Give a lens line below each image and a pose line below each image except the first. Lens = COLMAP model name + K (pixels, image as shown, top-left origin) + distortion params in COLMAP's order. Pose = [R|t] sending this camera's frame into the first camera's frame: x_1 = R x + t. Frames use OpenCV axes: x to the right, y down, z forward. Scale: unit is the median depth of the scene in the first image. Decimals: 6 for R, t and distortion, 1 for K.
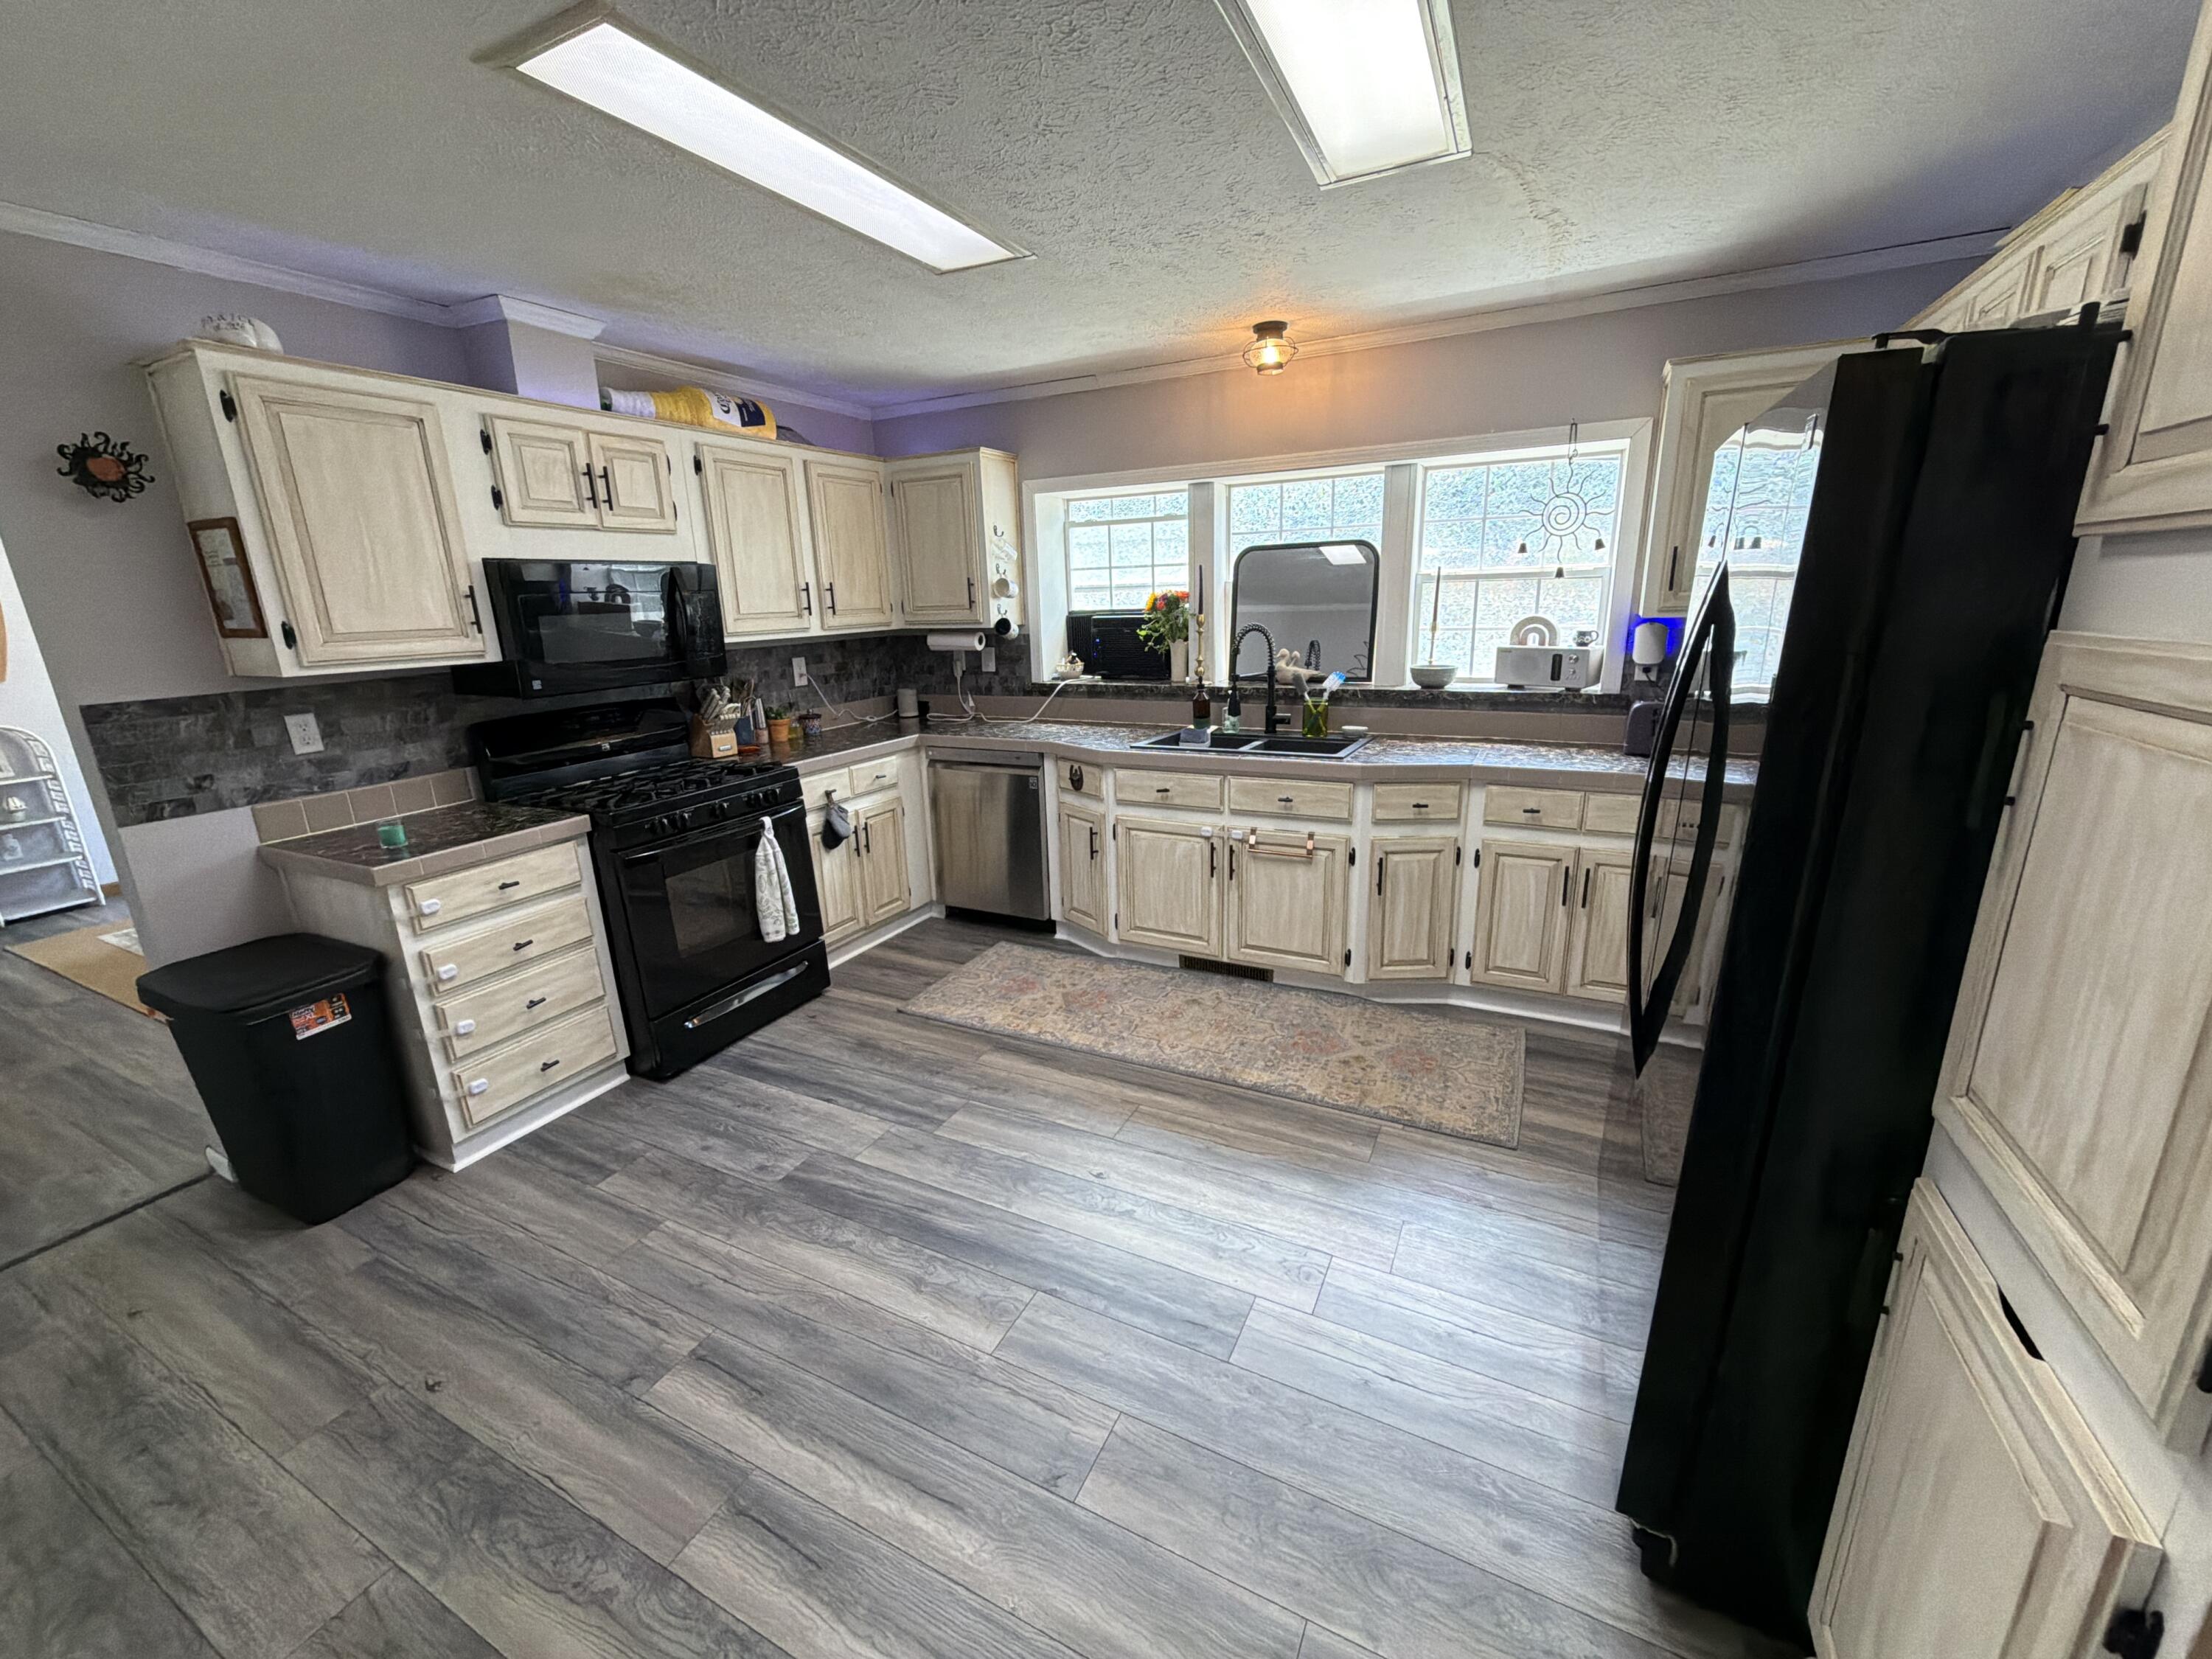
lens RADIAL K [[882.5, 0, 1104.2], [0, 882.5, 830.3], [0, 0, 1]] dist [-0.000025, 0.000059]
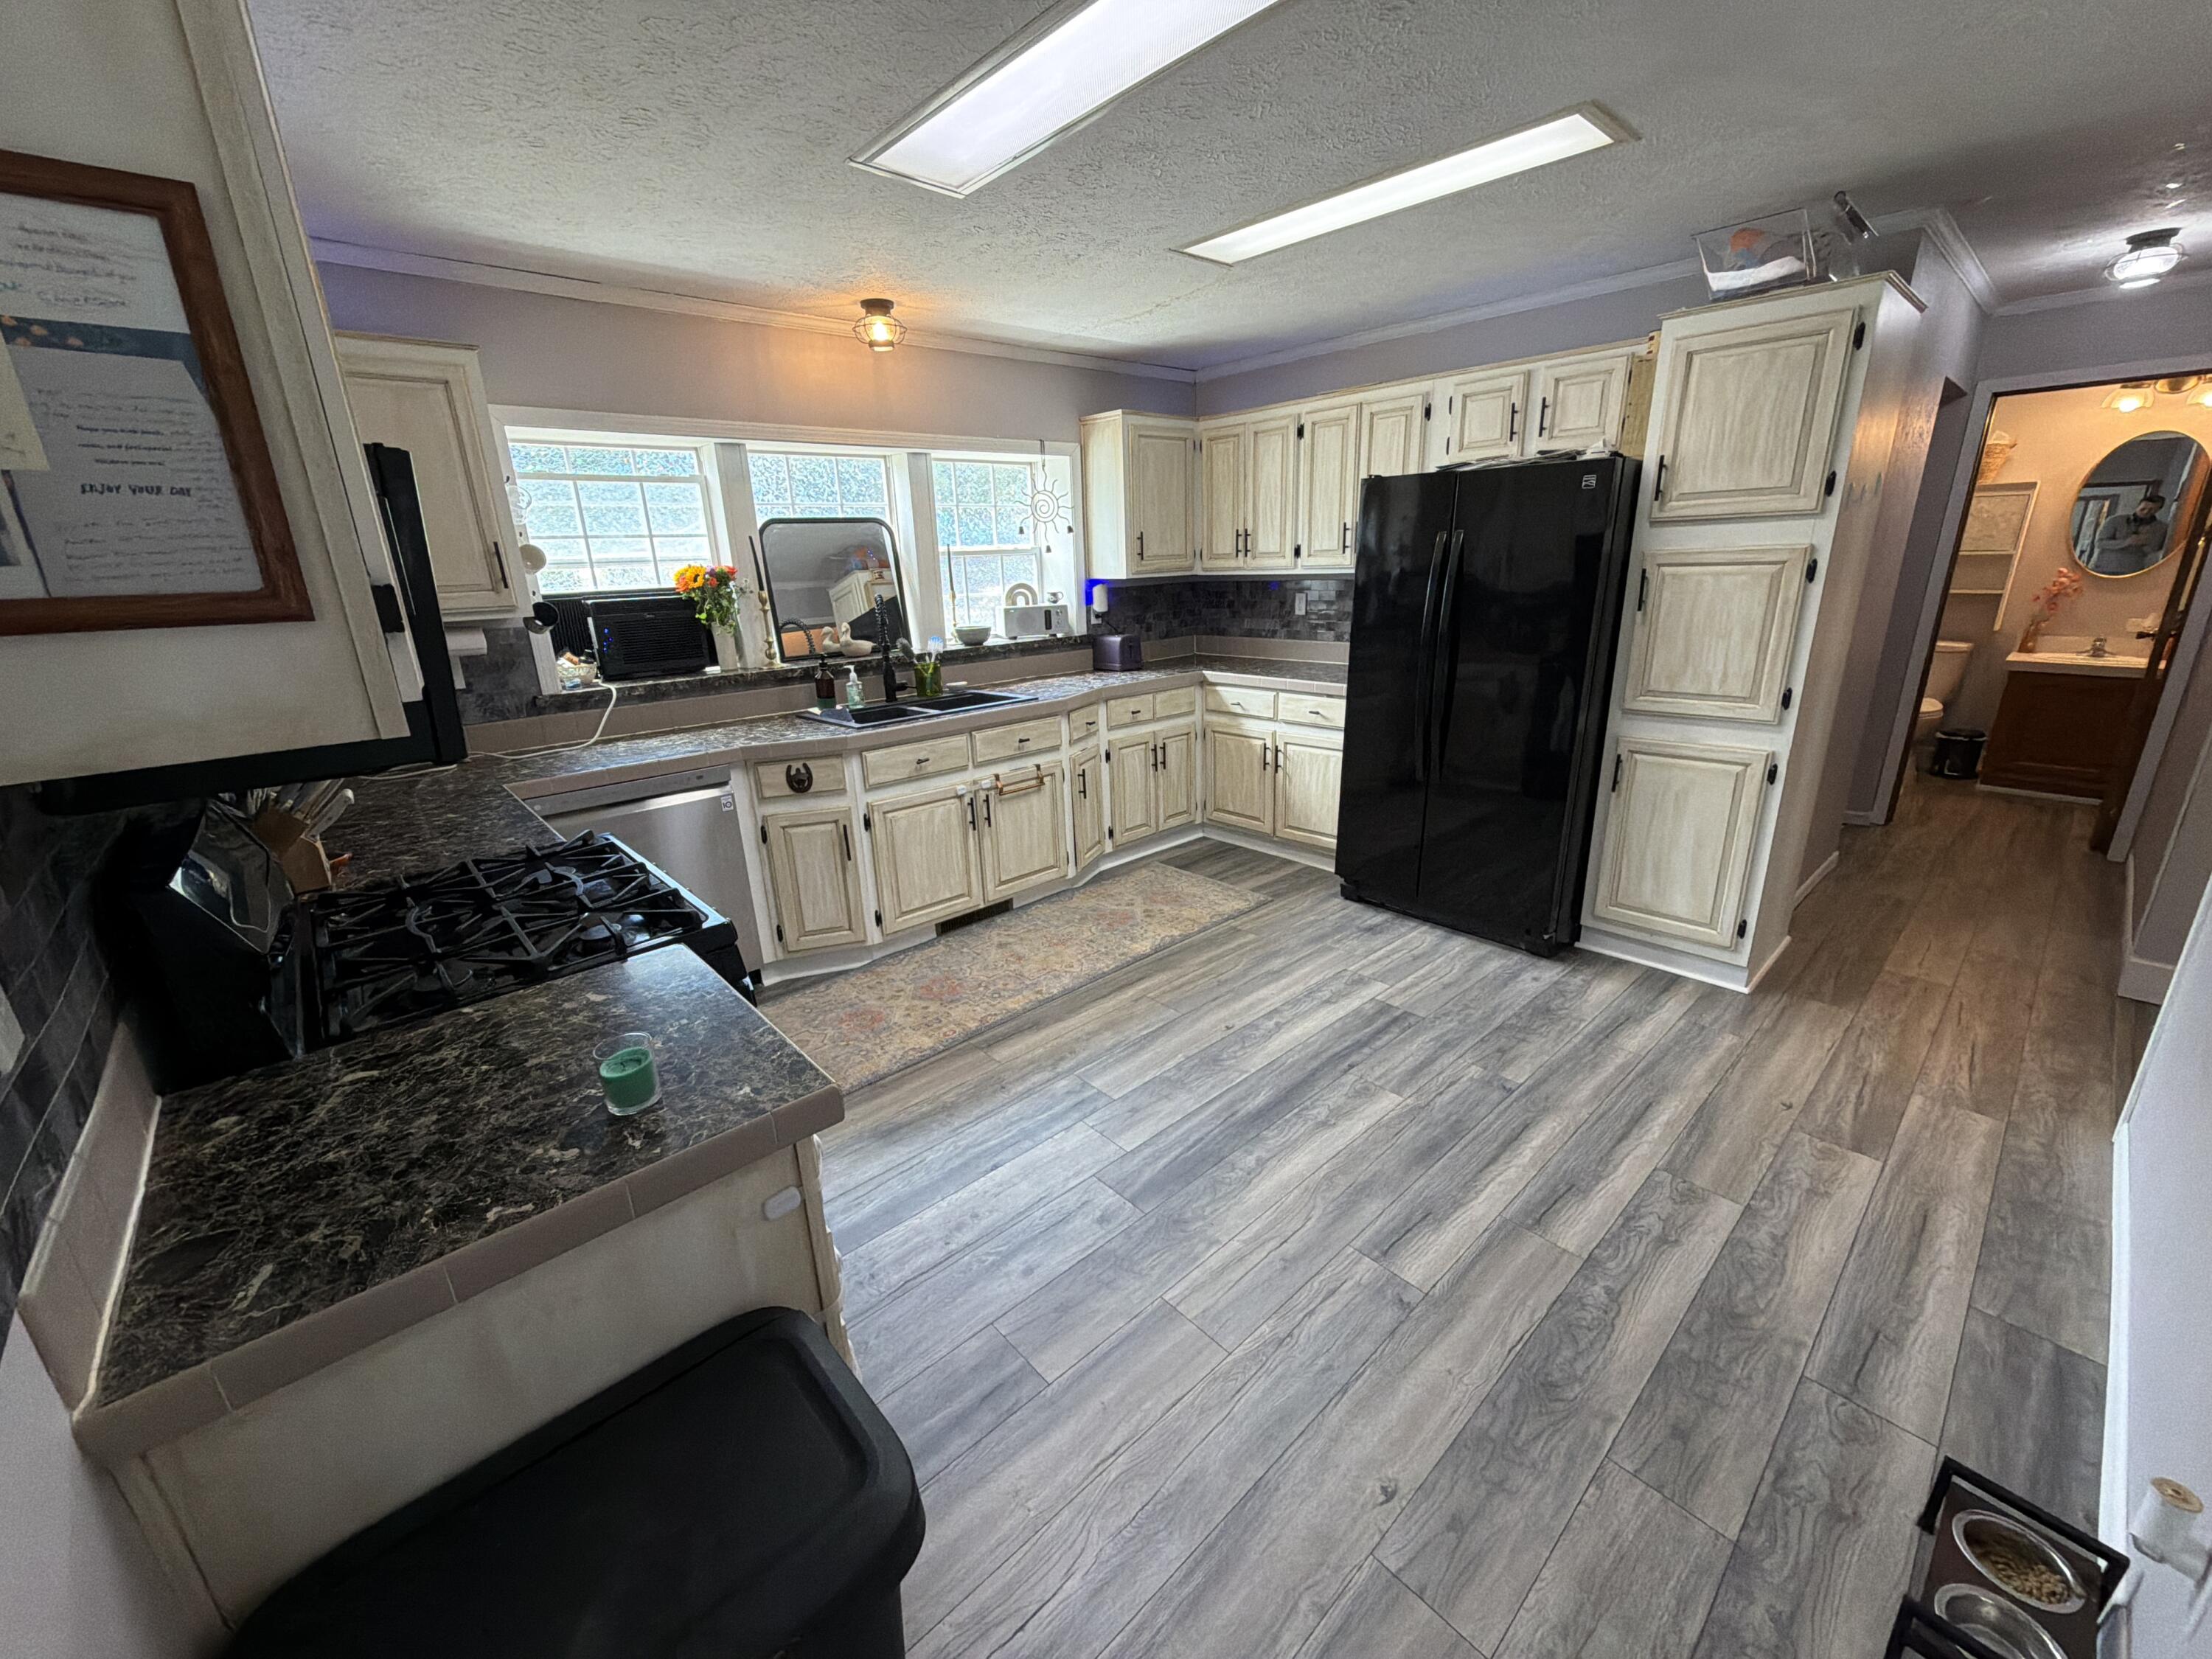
lens RADIAL K [[882.5, 0, 1104.2], [0, 882.5, 830.3], [0, 0, 1]] dist [-0.000025, 0.000059]
pose [[0.356589, -0.260098, 0.897326, -0.782627], [0.266963, 0.948786, 0.168925, -0.085444], [-0.895307, 0.179316, 0.407763, 0.436558]]
